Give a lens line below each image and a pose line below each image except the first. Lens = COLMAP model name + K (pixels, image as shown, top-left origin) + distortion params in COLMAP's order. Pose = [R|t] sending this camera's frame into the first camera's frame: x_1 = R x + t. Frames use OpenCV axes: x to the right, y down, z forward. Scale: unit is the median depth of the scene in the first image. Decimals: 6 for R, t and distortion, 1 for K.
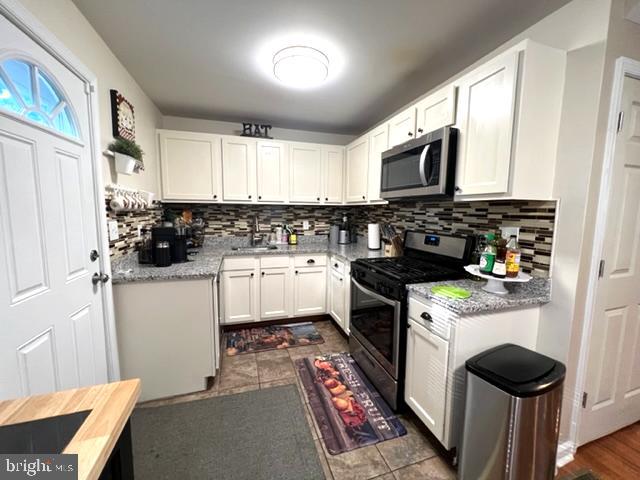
lens RADIAL K [[257.2, 0, 317.6], [0, 257.2, 239.7], [0, 0, 1]] dist [-0.003366, 0.000102]
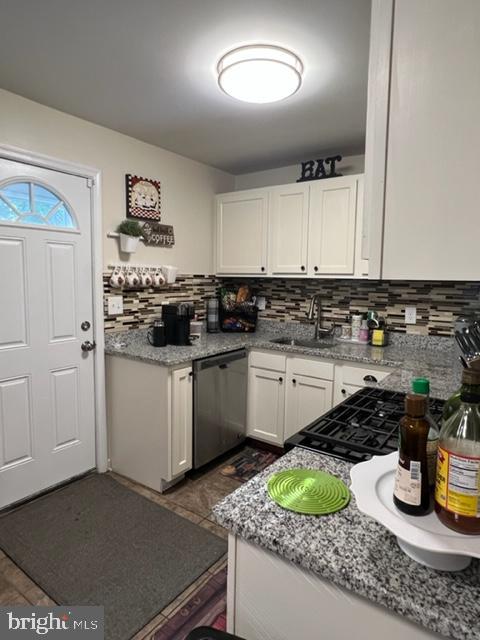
lens RADIAL K [[387.9, 0, 239.8], [0, 387.9, 318.7], [0, 0, 1]] dist [-0.000133, -0.001159]
pose [[0.603963, 0.084018, -0.792571, 0.475720], [-0.098059, 0.994706, 0.030722, -0.047464], [0.790957, 0.059164, 0.609005, 0.245034]]
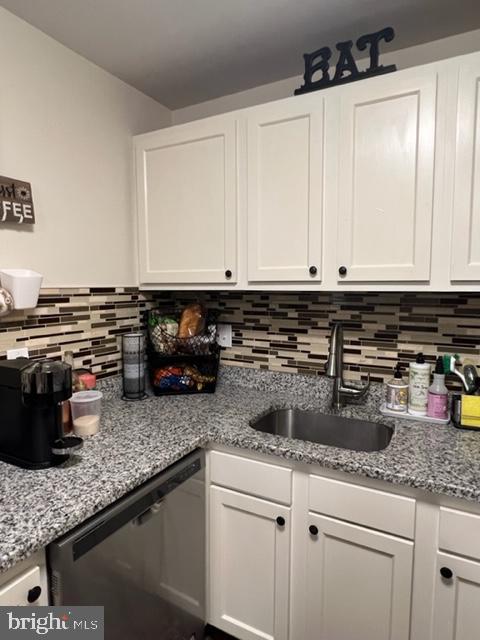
lens RADIAL K [[387.9, 0, 239.3], [0, 387.9, 316.5], [0, 0, 1]] dist [-0.000133, -0.001159]
pose [[0.698593, 0.046399, -0.714013, 0.031641], [-0.070099, 0.997533, -0.003762, -0.100122], [0.712077, 0.052680, 0.700122, 0.590959]]
